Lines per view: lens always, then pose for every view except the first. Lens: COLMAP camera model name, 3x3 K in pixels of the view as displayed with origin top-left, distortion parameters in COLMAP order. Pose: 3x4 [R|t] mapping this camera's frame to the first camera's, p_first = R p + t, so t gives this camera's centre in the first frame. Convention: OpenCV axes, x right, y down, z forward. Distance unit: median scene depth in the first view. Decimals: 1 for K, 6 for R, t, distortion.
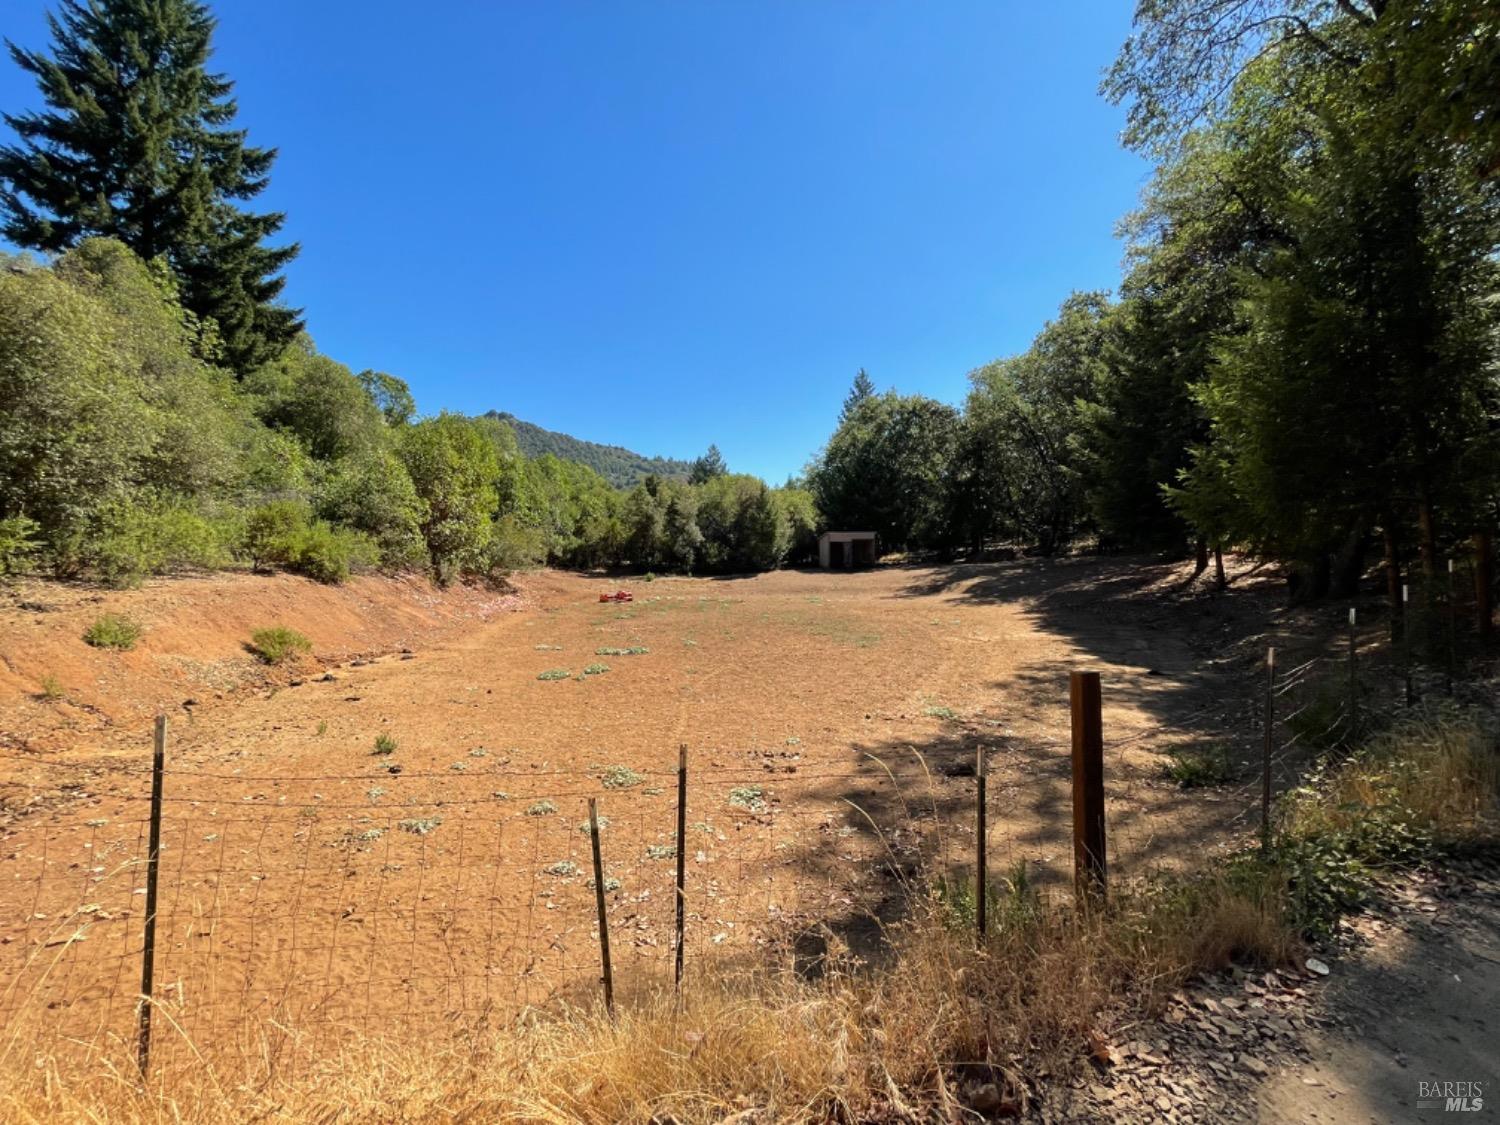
lens RADIAL K [[602.2, 0, 748.9], [0, 602.2, 569.4], [0, 0, 1]] dist [-0.008762, 0.000449]
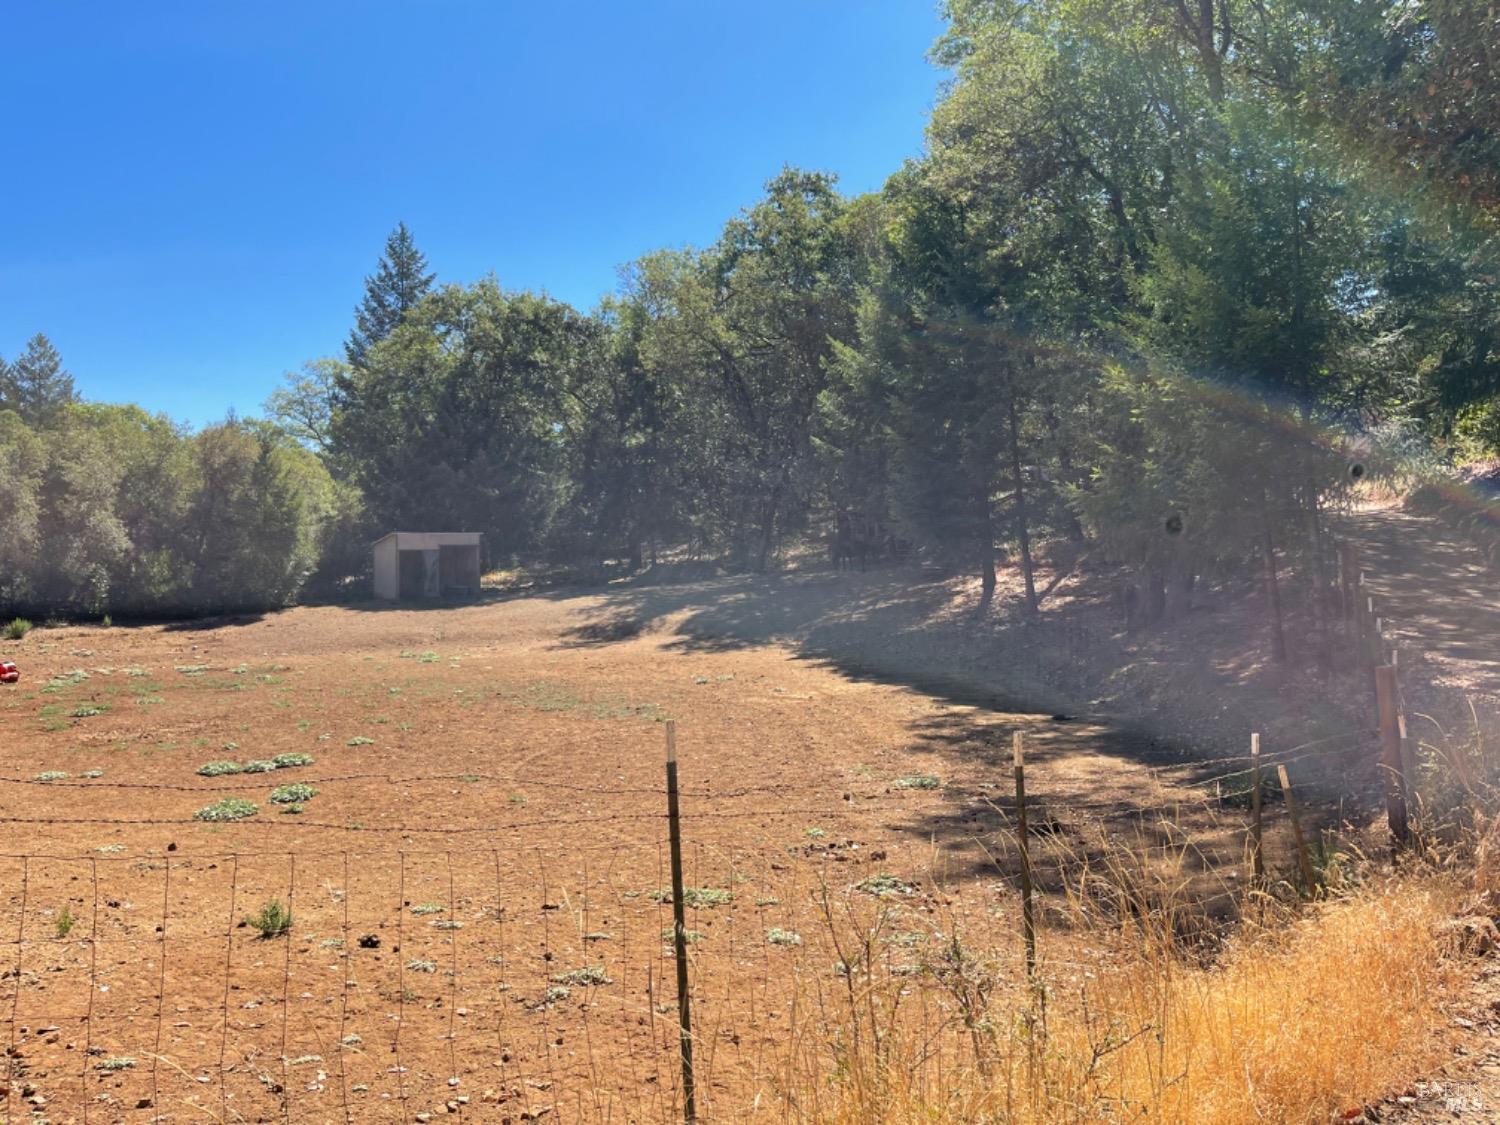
lens RADIAL K [[1134.0, 0, 750.0], [0, 1134.0, 562.5], [0, 0, 1]] dist [0.071112, -0.123874]
pose [[0.856767, -0.007871, 0.515643, -0.123659], [0.024696, 0.999363, -0.025780, -0.001427], [-0.515111, 0.034822, 0.856416, -0.025268]]
